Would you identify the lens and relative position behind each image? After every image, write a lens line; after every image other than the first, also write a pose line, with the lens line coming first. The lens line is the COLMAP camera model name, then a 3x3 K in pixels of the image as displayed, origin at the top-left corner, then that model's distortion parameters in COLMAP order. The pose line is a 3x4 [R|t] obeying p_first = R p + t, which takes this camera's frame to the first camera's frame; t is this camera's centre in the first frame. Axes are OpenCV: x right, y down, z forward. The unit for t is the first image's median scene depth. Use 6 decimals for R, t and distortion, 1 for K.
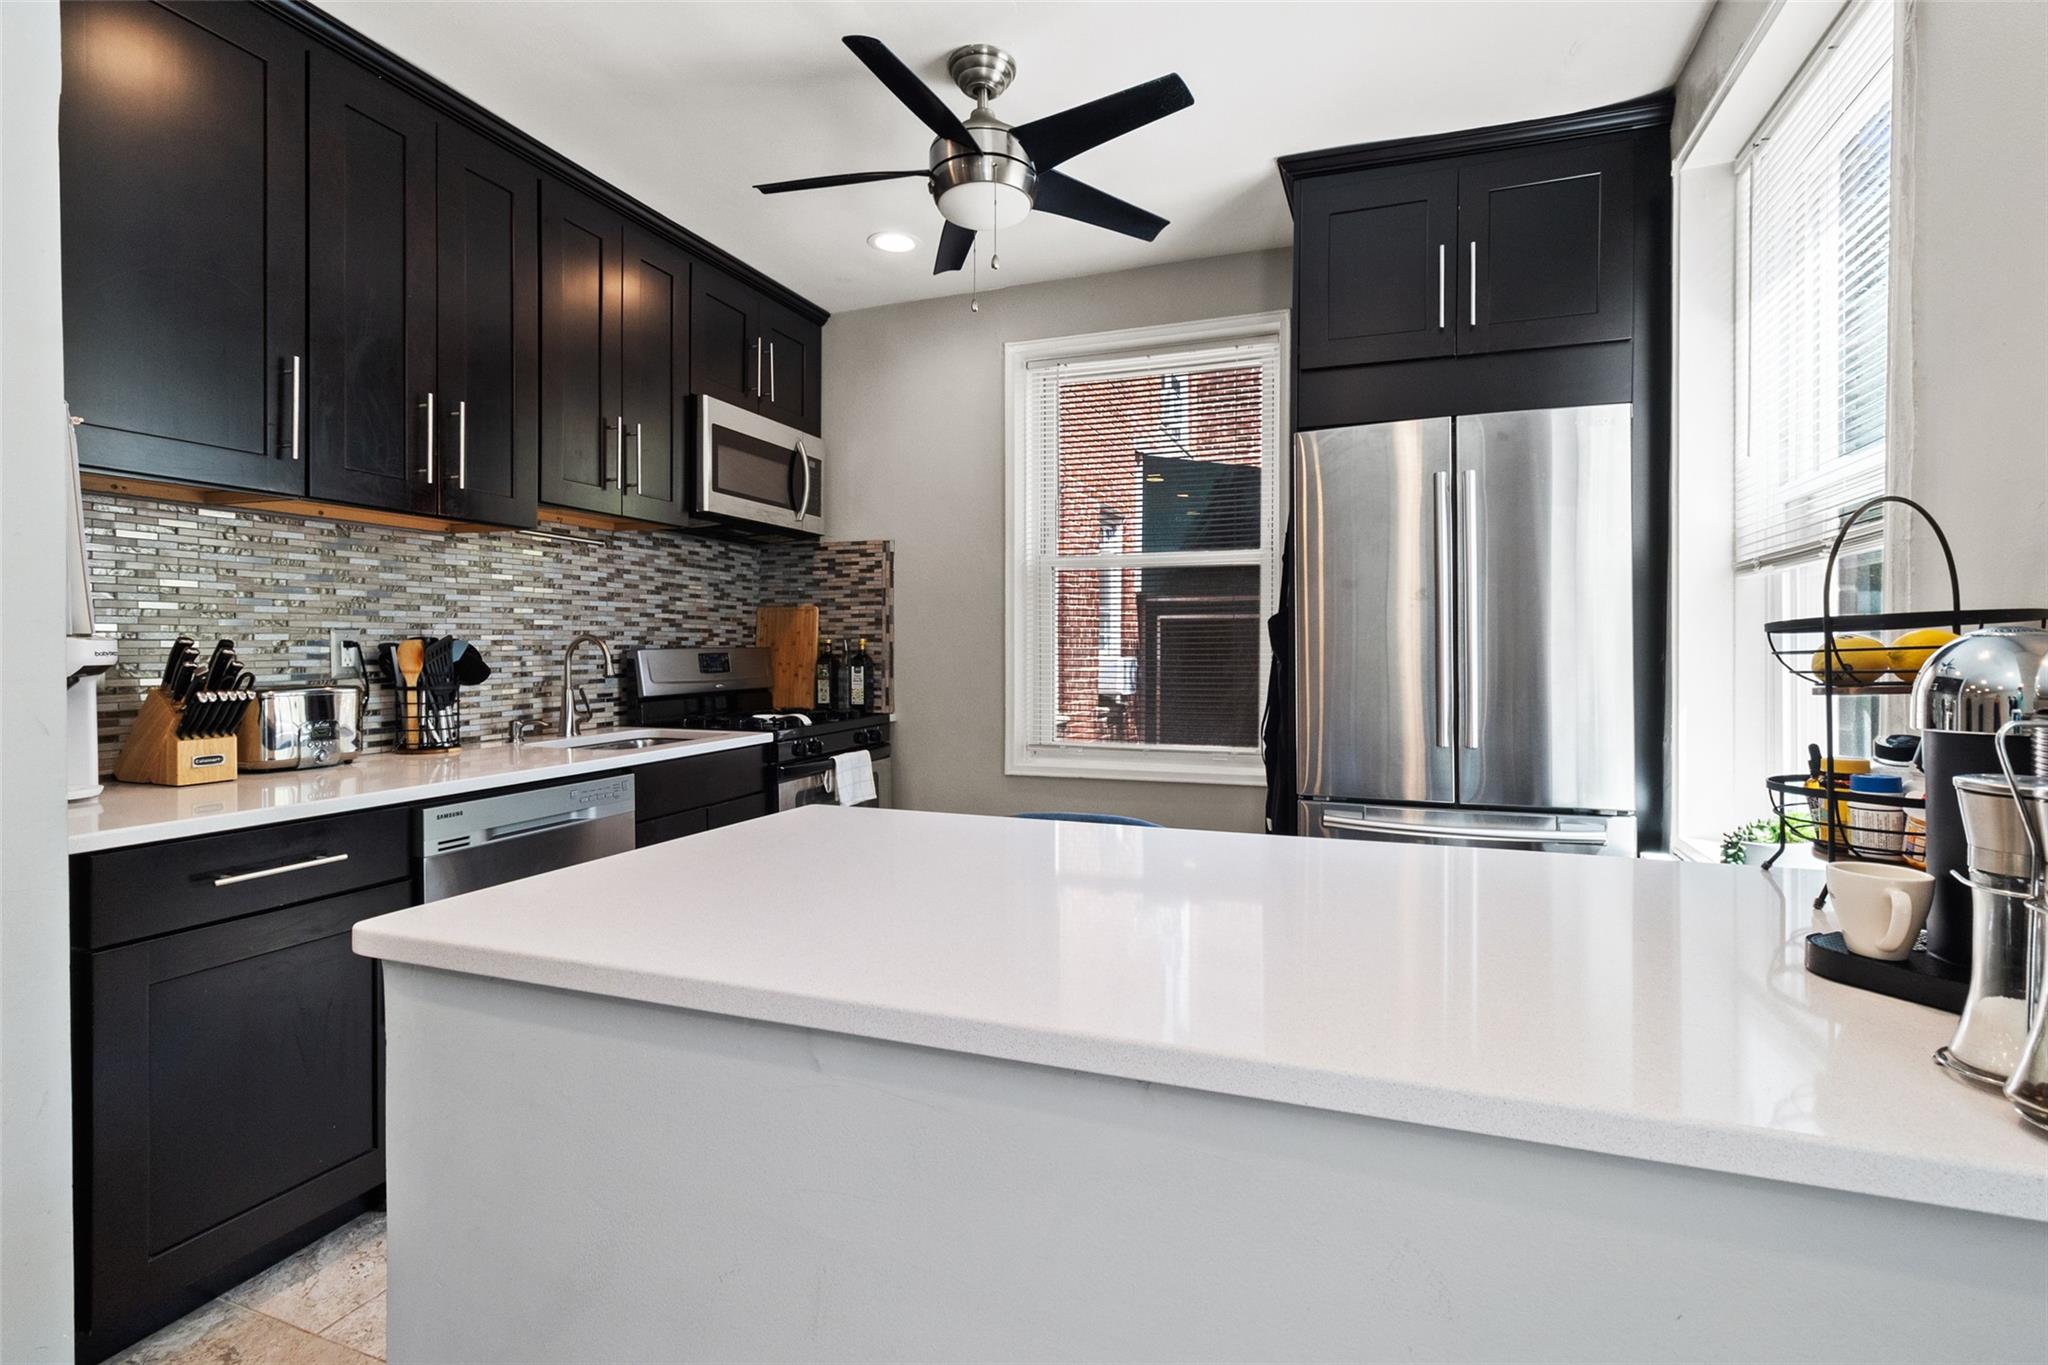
lens RADIAL K [[953.2, 0, 1021.7], [0, 953.2, 662.0], [0, 0, 1]] dist [0.004006, 0.000376]
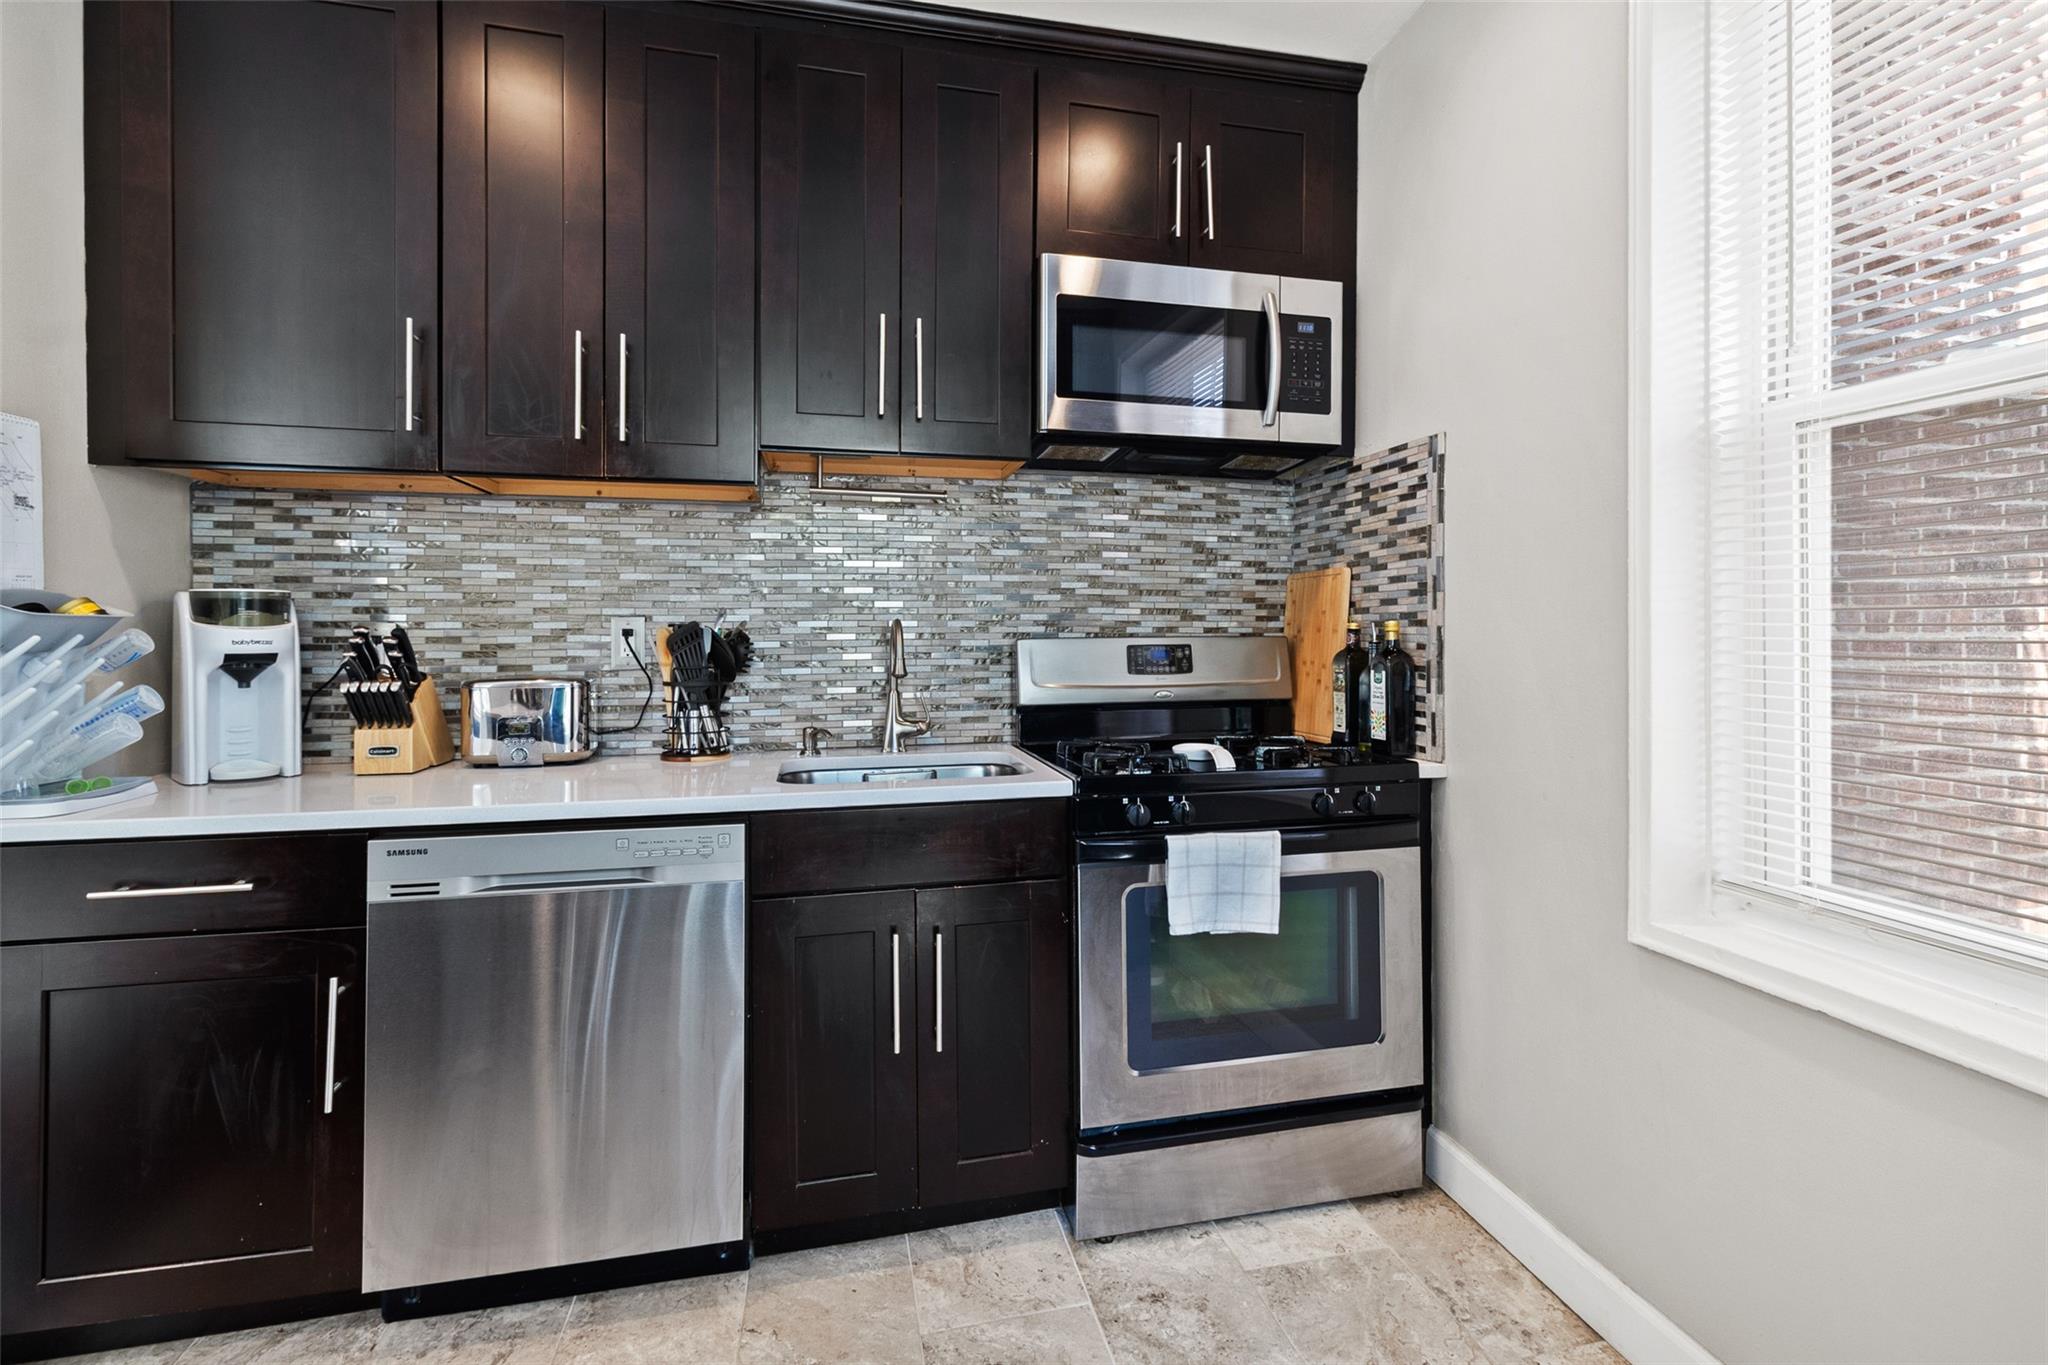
lens RADIAL K [[953.2, 0, 1045.6], [0, 953.2, 632.8], [0, 0, 1]] dist [0.004006, 0.000376]
pose [[0.557850, -0.001760, -0.829940, 0.185864], [-0.012787, 0.999861, -0.010715, -0.009149], [0.829844, 0.016590, 0.557749, 0.548219]]
